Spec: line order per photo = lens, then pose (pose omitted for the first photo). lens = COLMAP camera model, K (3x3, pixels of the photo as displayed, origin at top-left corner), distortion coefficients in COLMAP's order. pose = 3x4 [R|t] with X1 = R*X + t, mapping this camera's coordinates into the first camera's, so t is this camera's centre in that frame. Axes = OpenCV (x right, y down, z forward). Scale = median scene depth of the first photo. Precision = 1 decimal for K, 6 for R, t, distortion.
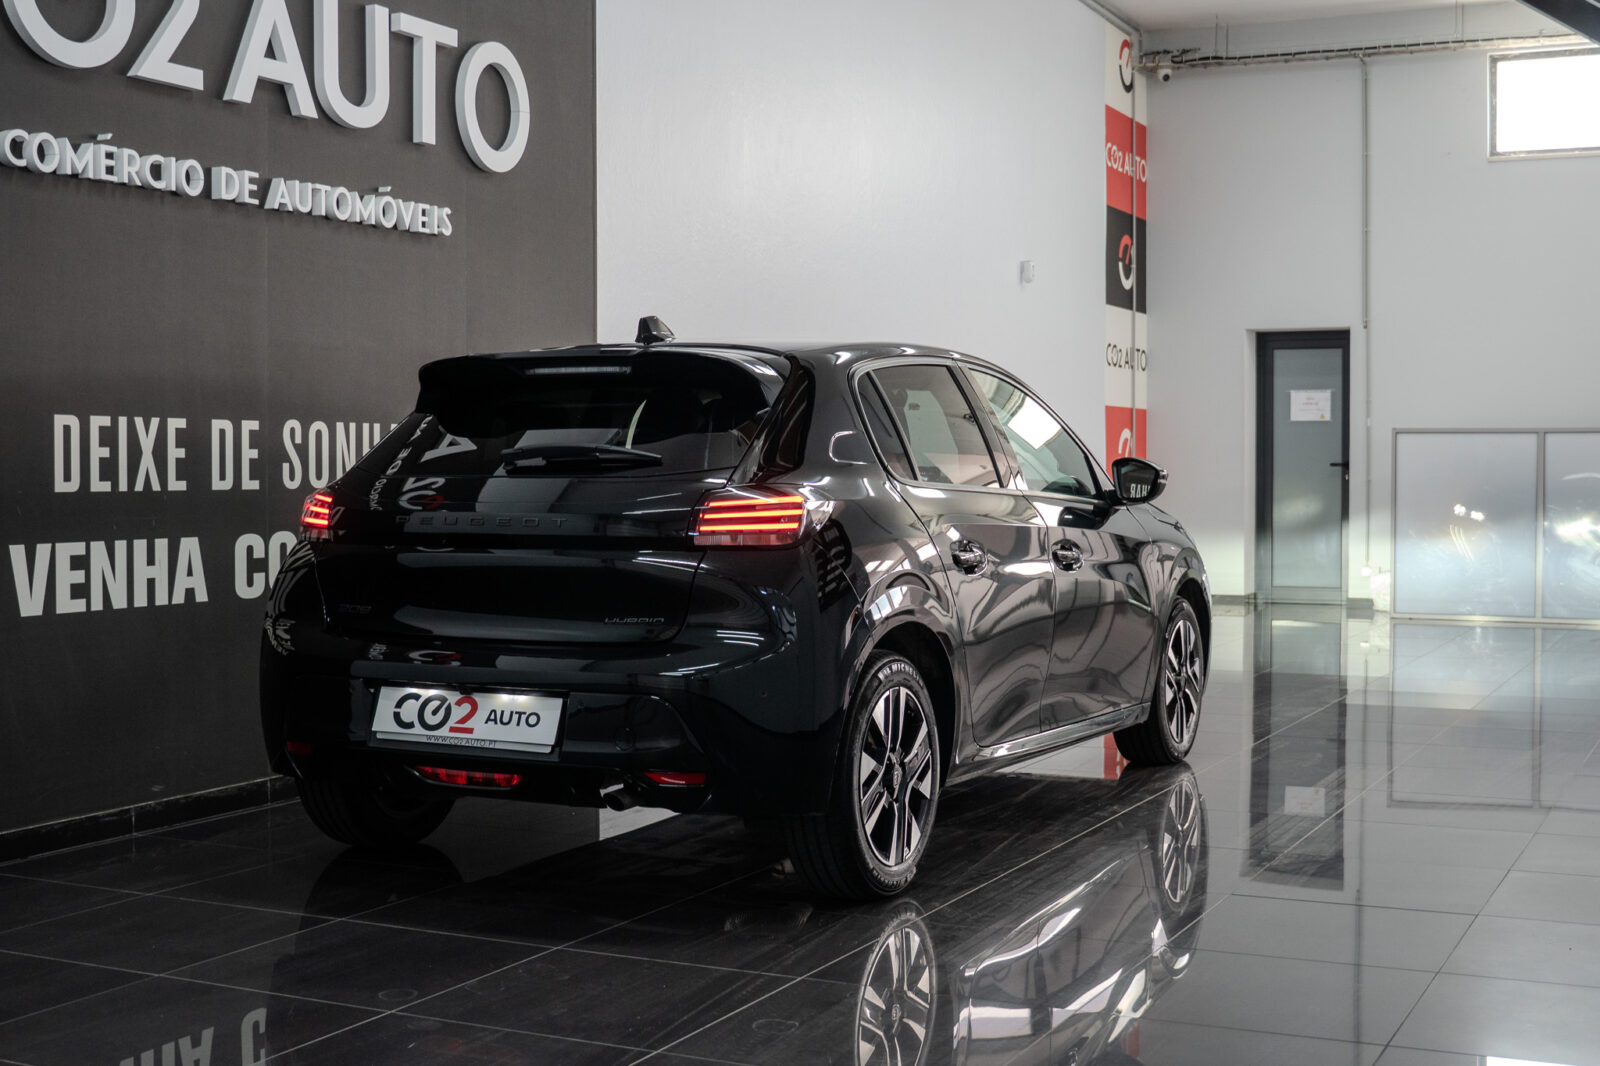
lens RADIAL K [[2078.7, 0, 799.3], [0, 2078.7, 531.4], [0, 0, 1]] dist [-0.080645, 0.000000]
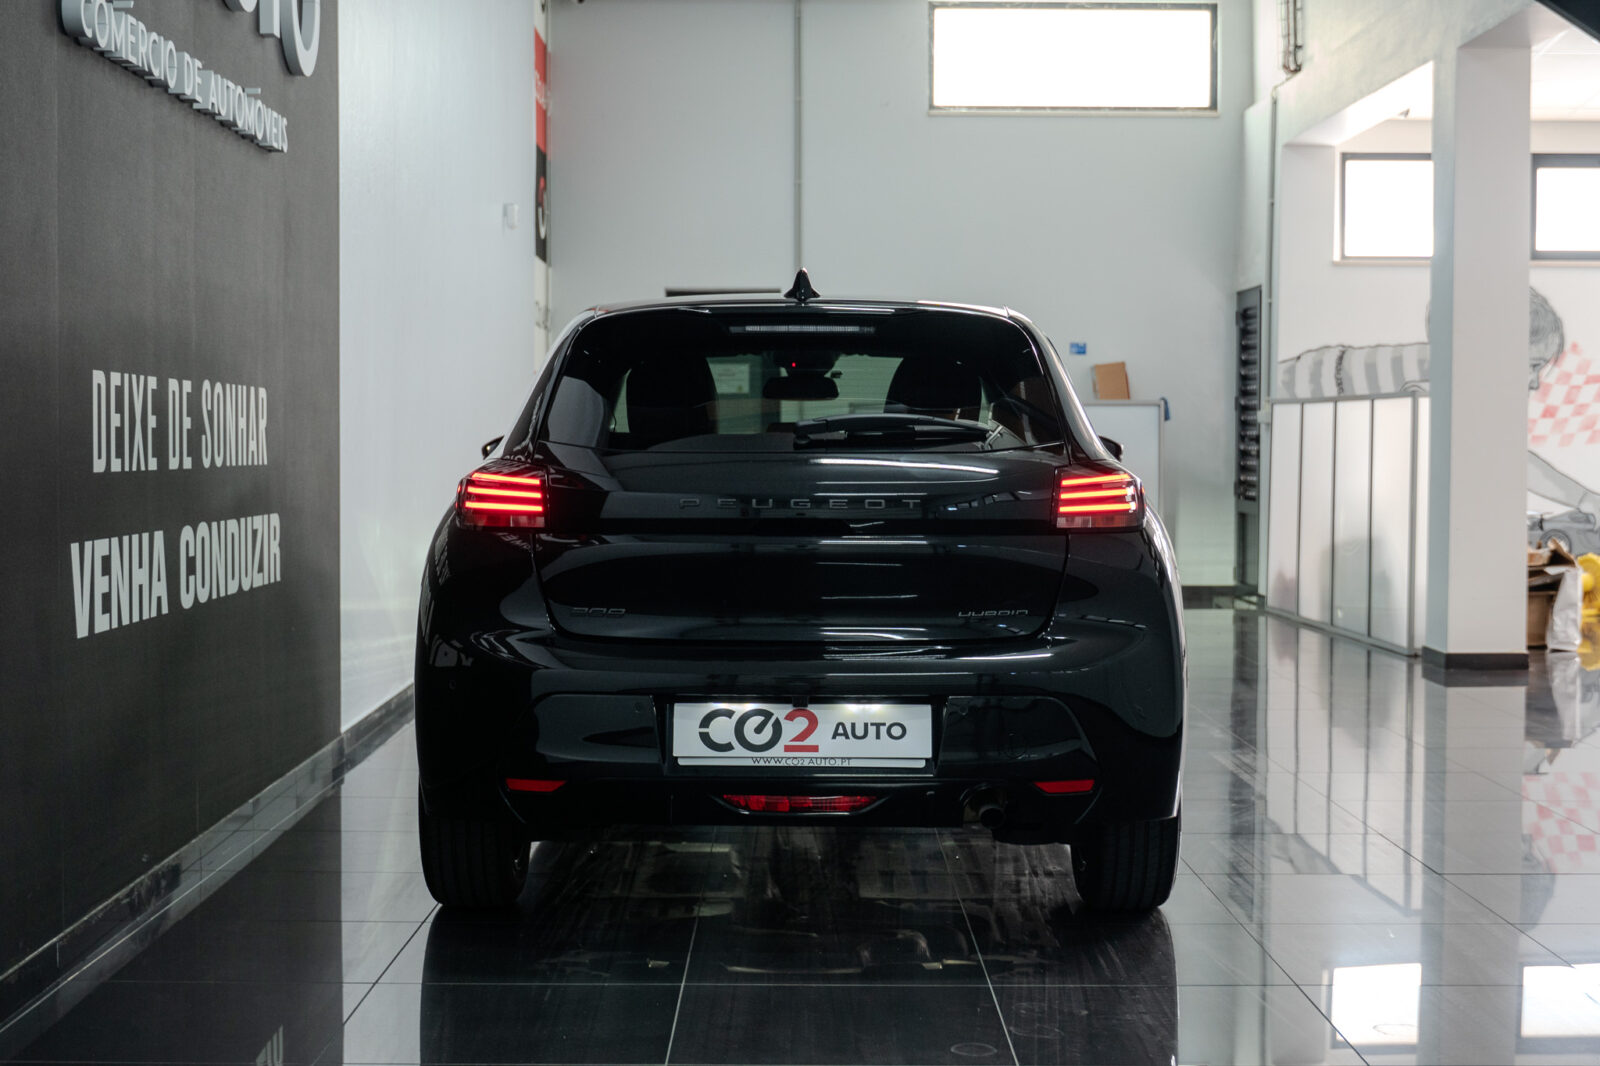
lens RADIAL K [[2411.8, 0, 799.6], [0, 2411.8, 532.8], [0, 0, 1]] dist [-0.023379, 0.000000]
pose [[0.896959, -0.015561, 0.441841, -0.522698], [0.012276, 0.999872, 0.010293, -0.002959], [-0.441944, -0.003809, 0.897034, 0.093720]]
